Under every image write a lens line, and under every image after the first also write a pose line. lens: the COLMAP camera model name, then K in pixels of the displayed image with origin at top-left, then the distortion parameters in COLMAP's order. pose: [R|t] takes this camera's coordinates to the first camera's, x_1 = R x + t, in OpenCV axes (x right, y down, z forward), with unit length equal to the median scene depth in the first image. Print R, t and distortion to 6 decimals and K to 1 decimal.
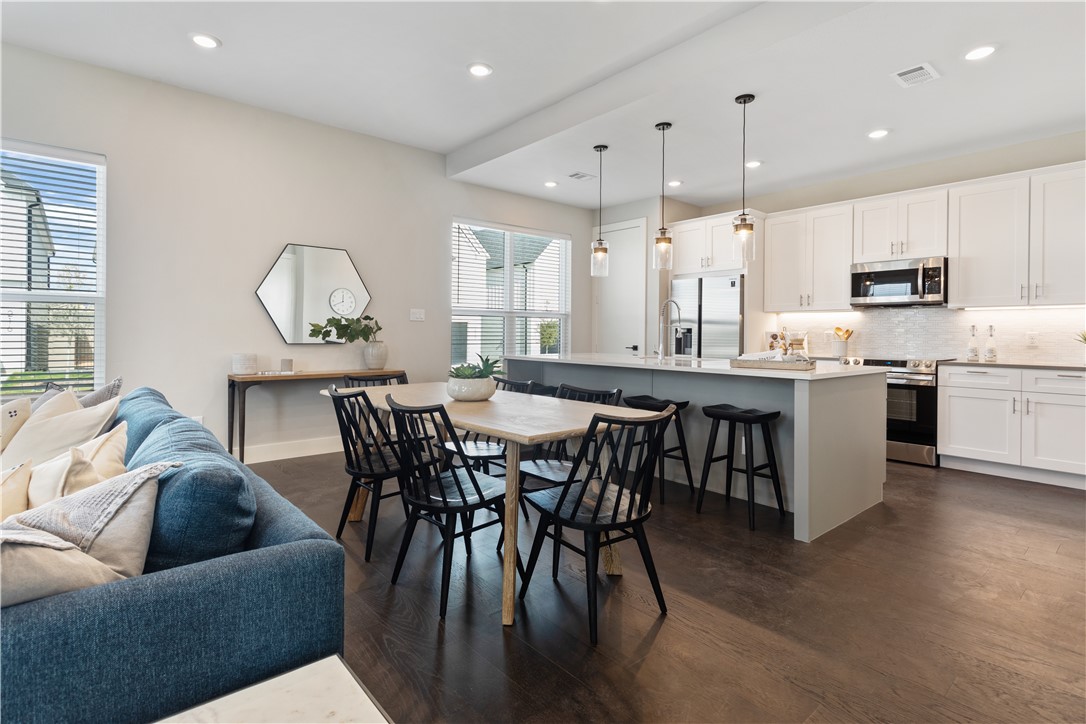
lens RADIAL K [[529.5, 0, 536.4], [0, 529.5, 332.9], [0, 0, 1]] dist [0.001962, 0.001761]
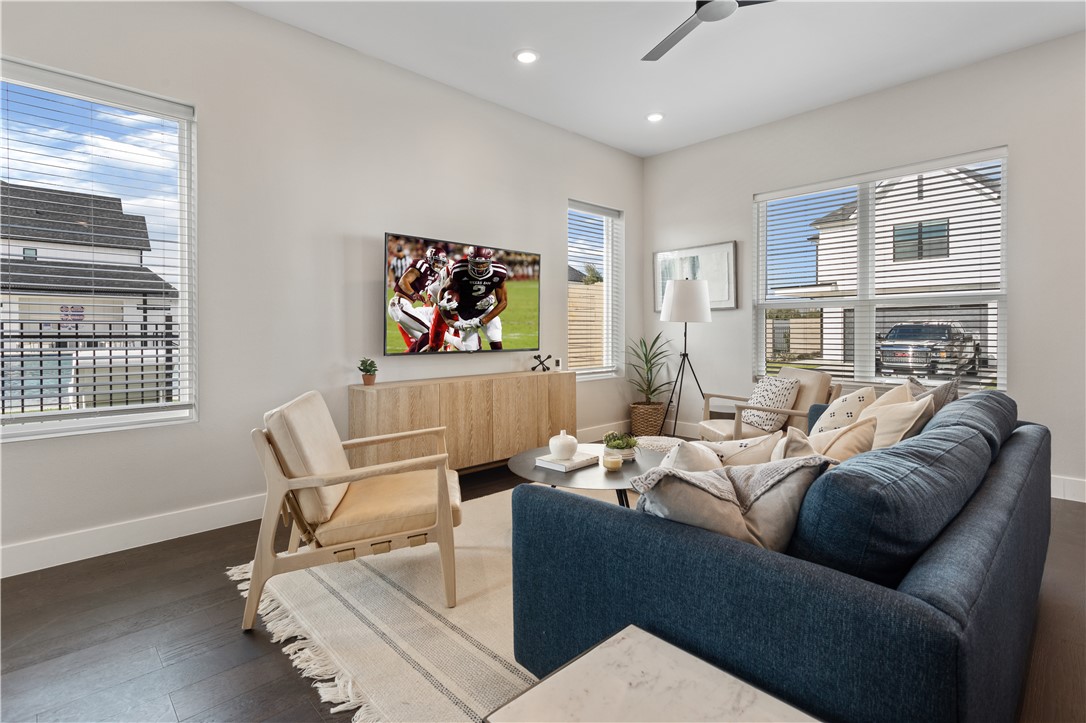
lens RADIAL K [[529.5, 0, 550.8], [0, 529.5, 331.2], [0, 0, 1]] dist [0.001962, 0.001761]
pose [[0.056822, -0.005297, -0.998370, 0.061428], [0.004992, 0.999975, -0.005021, 0.001009], [0.998372, -0.004699, 0.056848, 0.086384]]
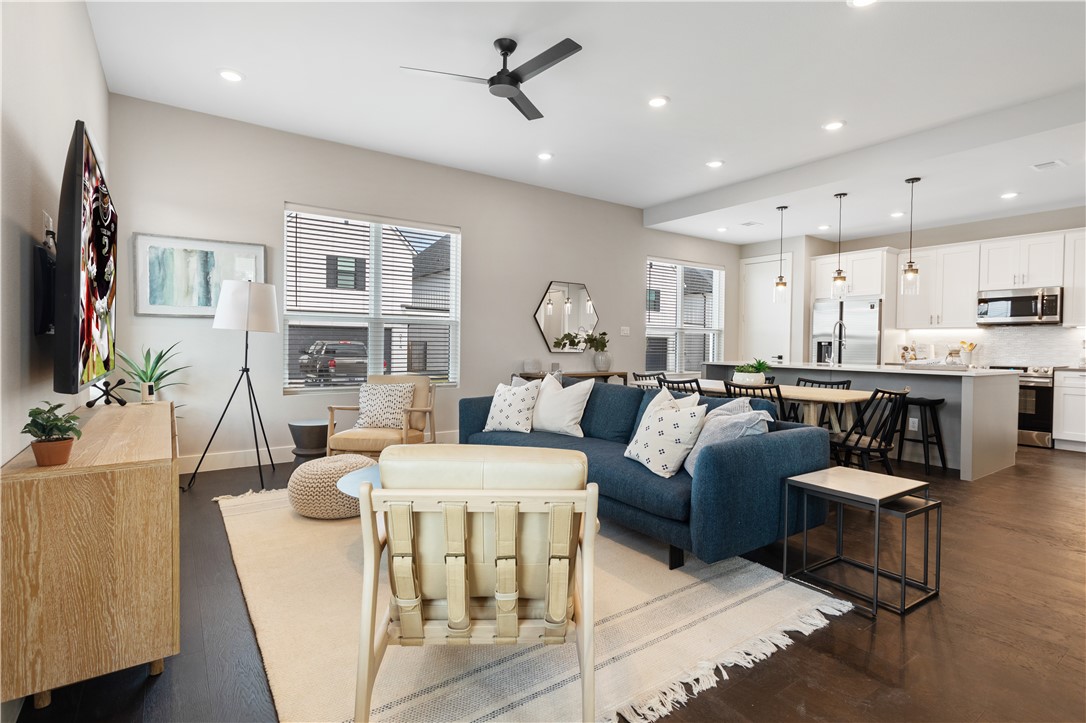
lens RADIAL K [[529.5, 0, 534.7], [0, 529.5, 353.6], [0, 0, 1]] dist [0.001962, 0.001761]
pose [[0.995193, 0.004211, -0.097844, -0.370330], [-0.002542, 0.999849, 0.017183, -0.000428], [0.097902, -0.016852, 0.995053, -0.406180]]
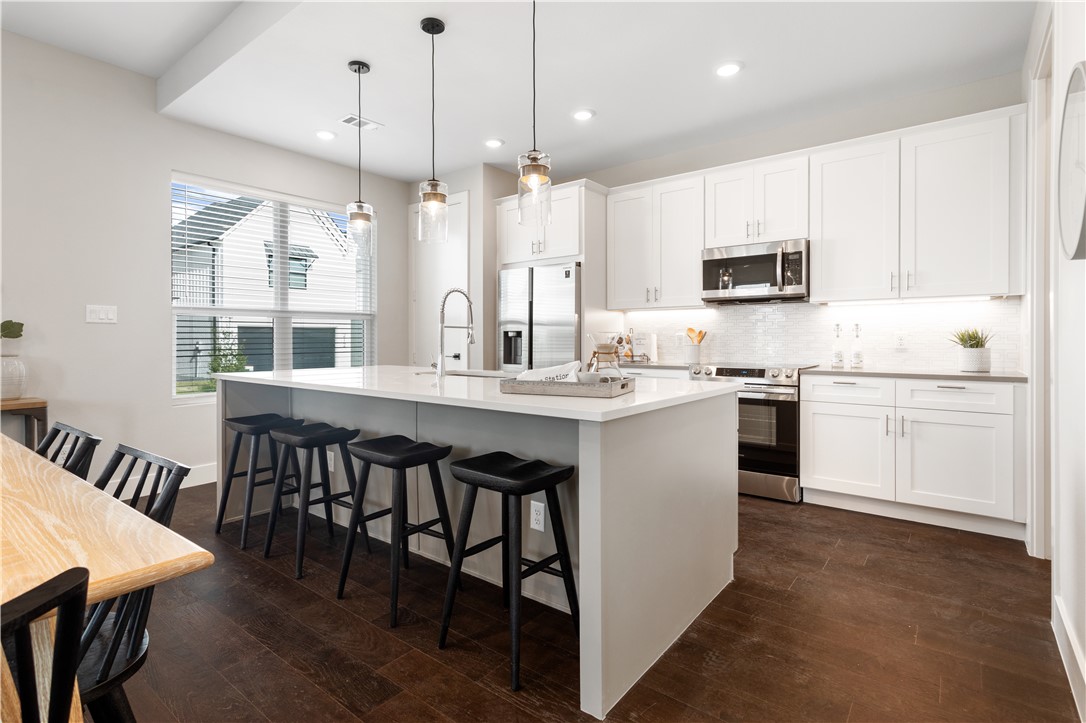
lens RADIAL K [[529.5, 0, 533.6], [0, 529.5, 342.5], [0, 0, 1]] dist [0.001962, 0.001761]
pose [[0.981131, -0.012898, 0.192912, 0.206573], [0.011245, 0.999890, 0.009661, 0.001048], [-0.193016, -0.007310, 0.981168, 0.289285]]
